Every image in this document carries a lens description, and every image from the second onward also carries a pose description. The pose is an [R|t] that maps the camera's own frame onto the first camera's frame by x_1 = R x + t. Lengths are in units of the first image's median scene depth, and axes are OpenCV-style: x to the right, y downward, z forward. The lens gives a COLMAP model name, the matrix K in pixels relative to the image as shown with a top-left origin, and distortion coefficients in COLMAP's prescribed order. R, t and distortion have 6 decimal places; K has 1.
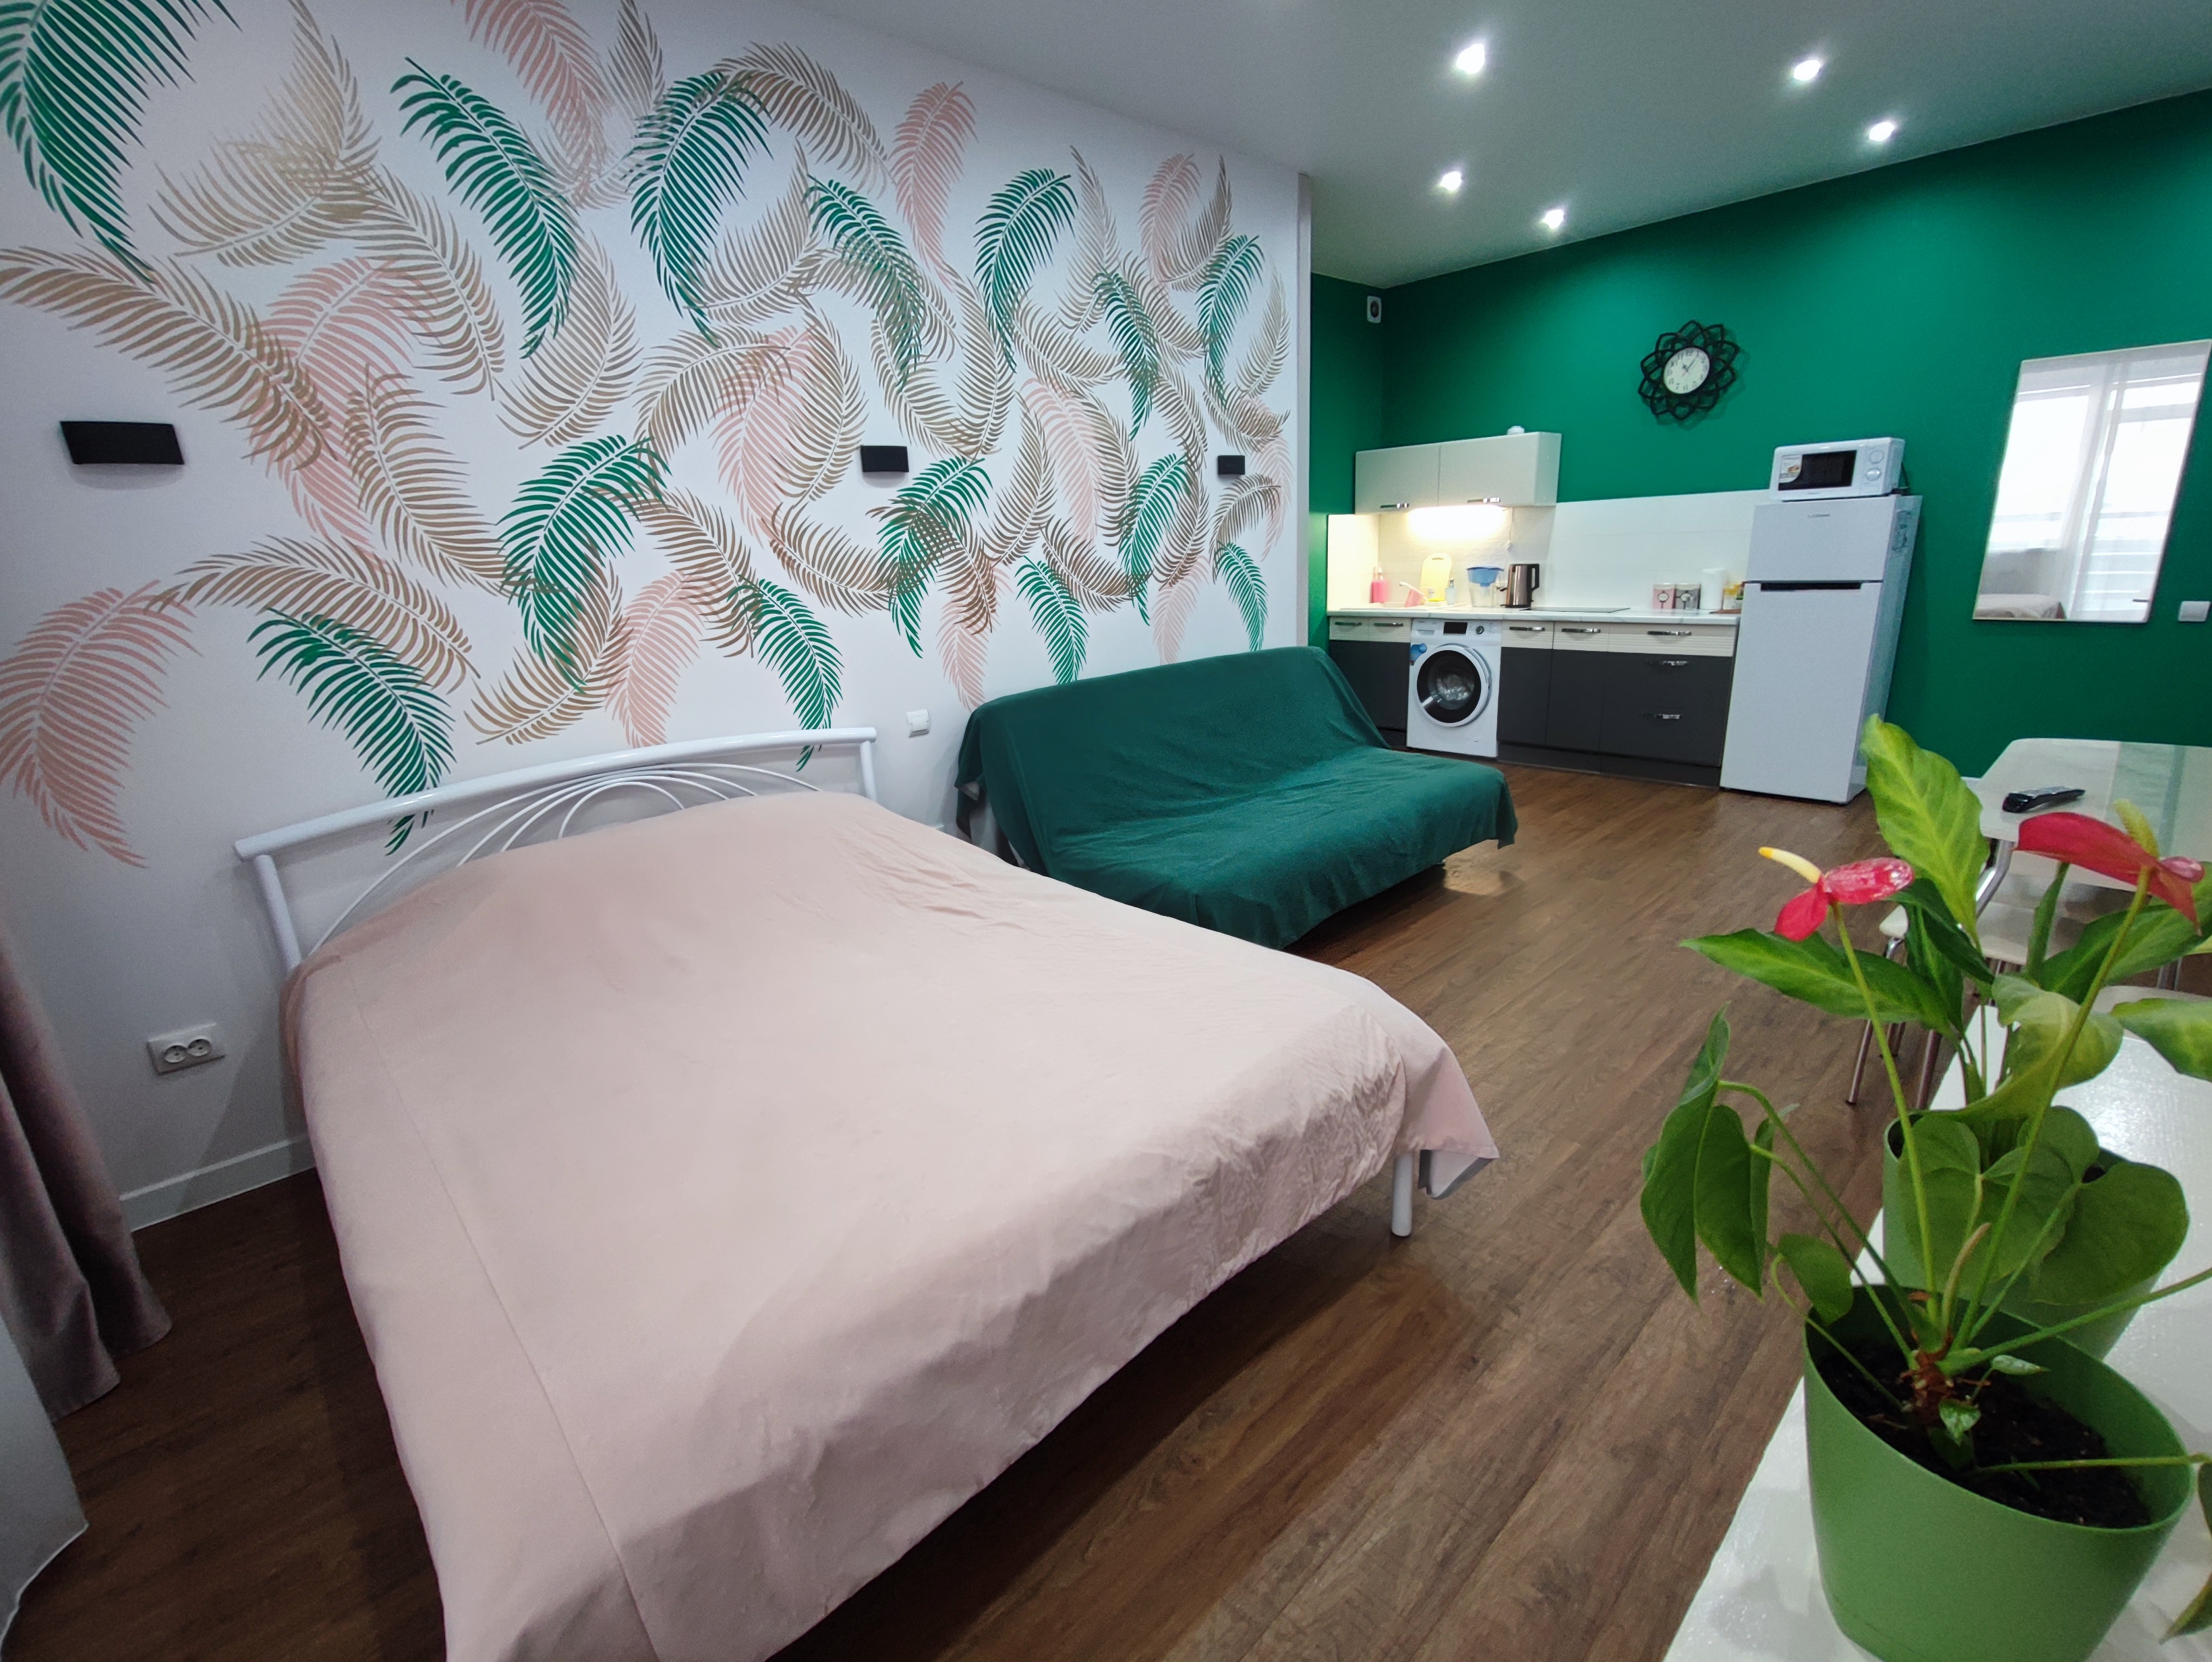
lens RADIAL K [[1006.6, 0, 1106.6], [0, 1006.6, 838.5], [0, 0, 1]] dist [0.015073, 0.000339]
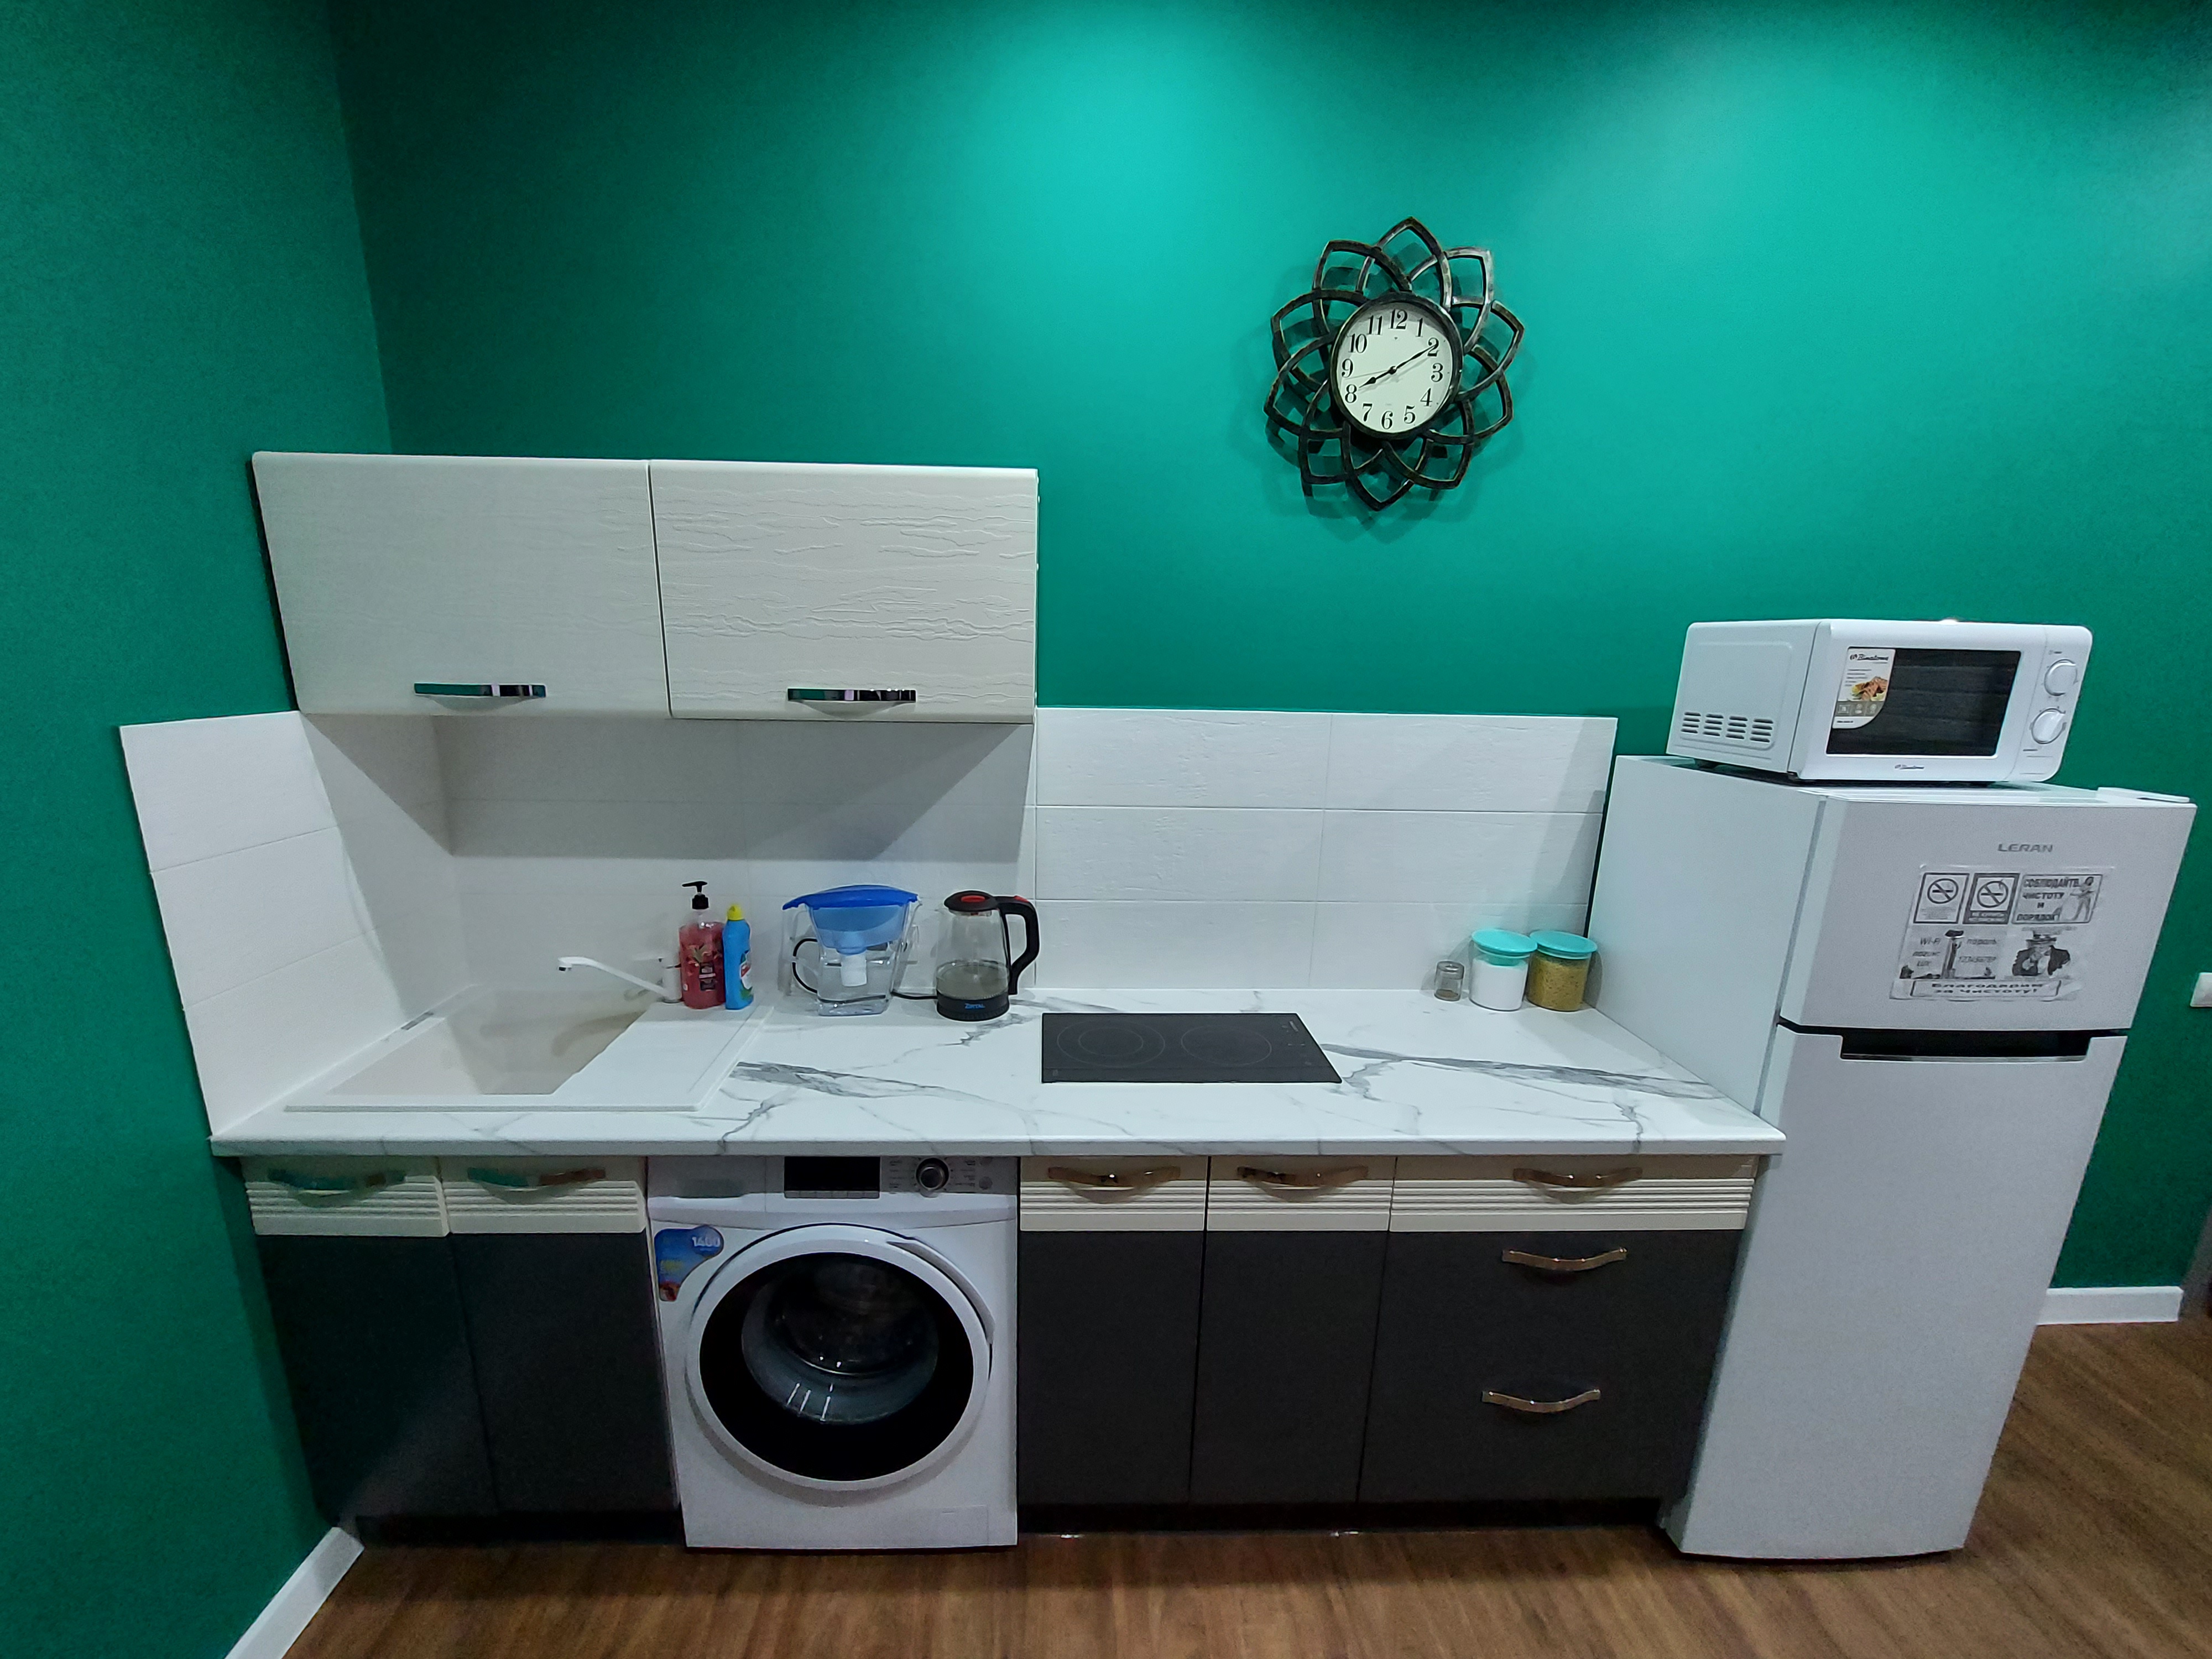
lens RADIAL K [[878.3, 0, 1092.2], [0, 878.3, 849.3], [0, 0, 1]] dist [-0.004192, -0.000045]
pose [[0.675386, -0.106225, 0.729774, 0.265468], [0.159486, 0.987192, -0.003905, -0.314309], [-0.720013, 0.119026, 0.683677, 0.887046]]
